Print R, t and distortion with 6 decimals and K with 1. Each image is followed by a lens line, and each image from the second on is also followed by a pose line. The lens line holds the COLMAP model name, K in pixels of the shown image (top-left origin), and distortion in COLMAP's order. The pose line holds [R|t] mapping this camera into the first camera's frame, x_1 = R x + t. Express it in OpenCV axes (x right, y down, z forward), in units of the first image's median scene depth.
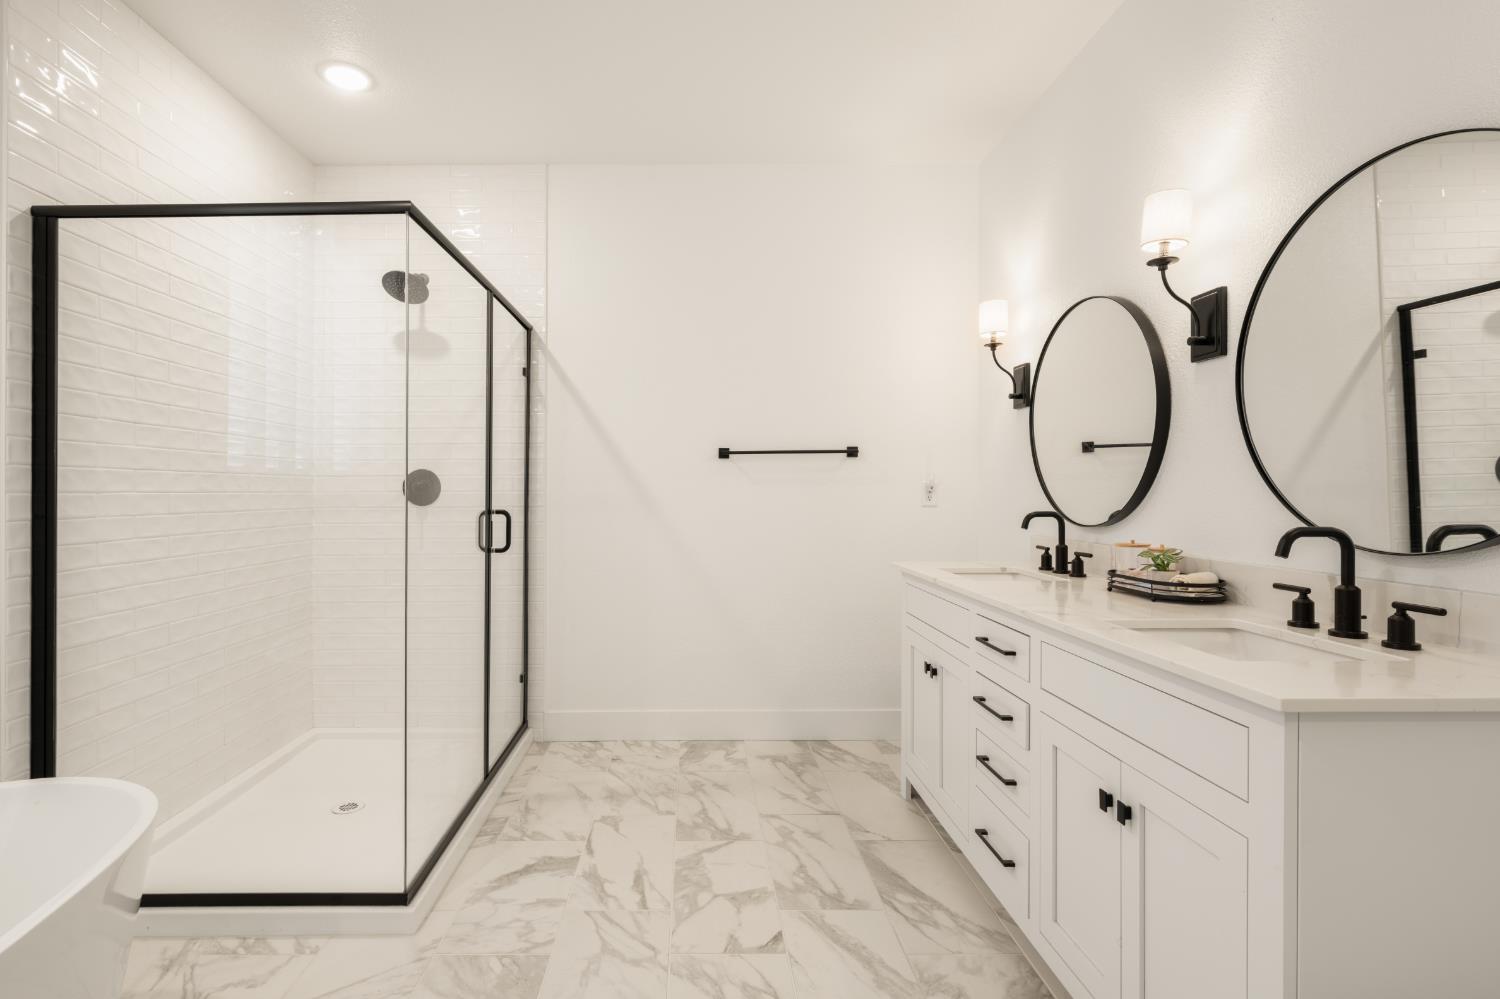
lens RADIAL K [[701.9, 0, 745.9], [0, 701.9, 485.8], [0, 0, 1]] dist [-0.000391, -0.000562]
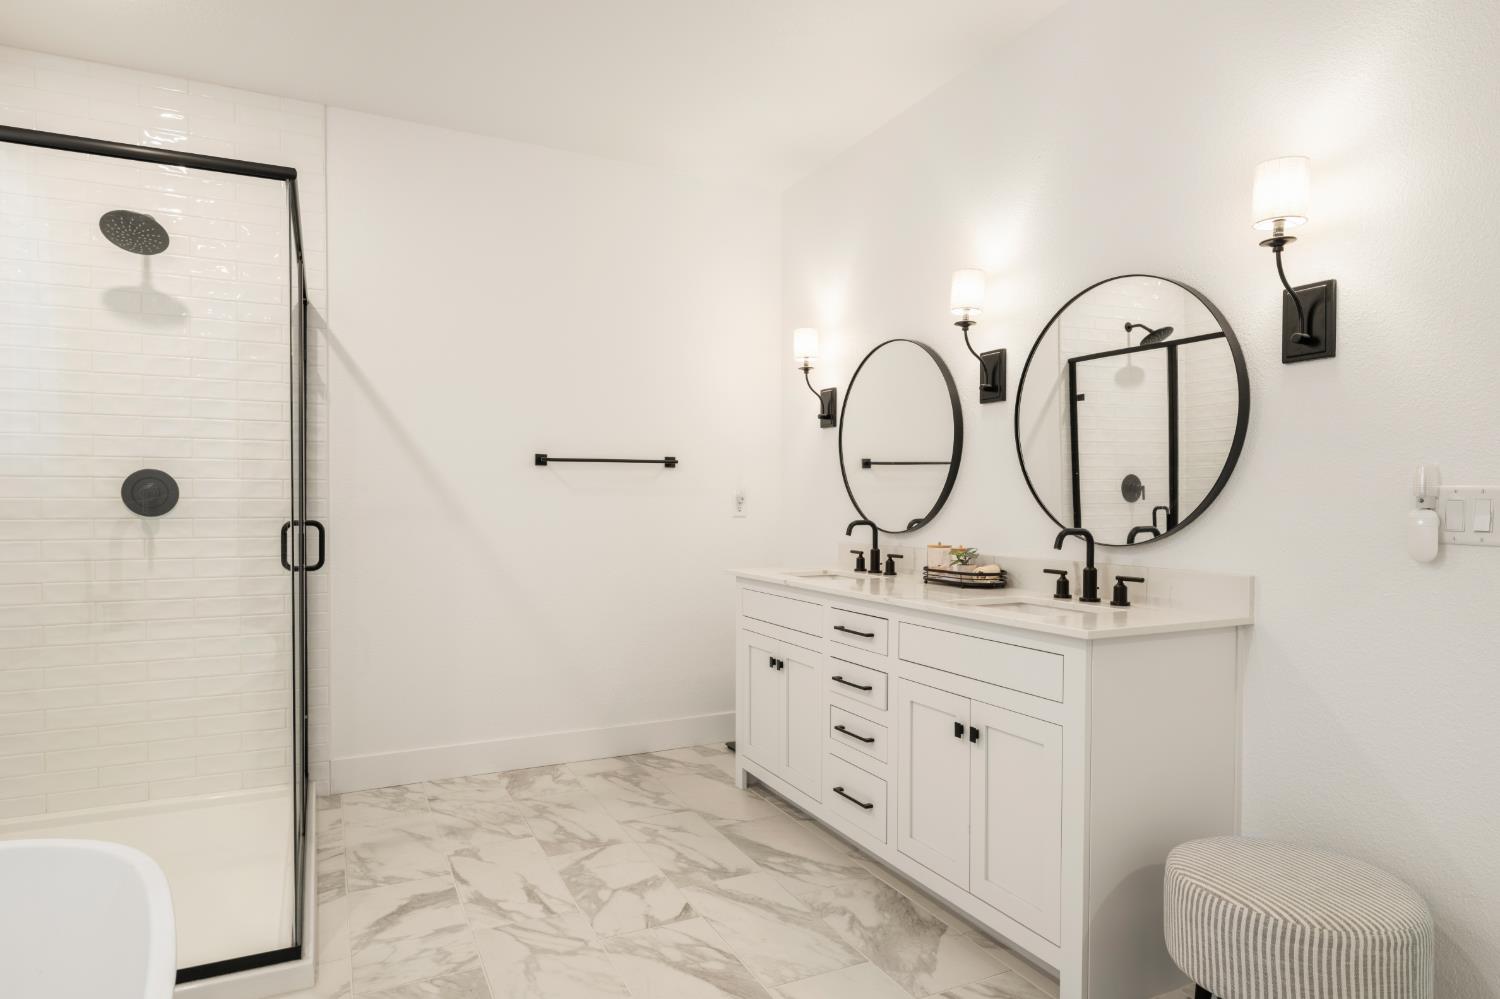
lens RADIAL K [[880.9, 0, 752.2], [0, 880.9, 504.7], [0, 0, 1]] dist [0.003759, -0.000473]
pose [[0.891564, 0.005917, 0.452856, -0.430595], [-0.010635, 0.999912, 0.007873, 0.001413], [-0.452770, -0.011835, 0.891549, -0.234341]]
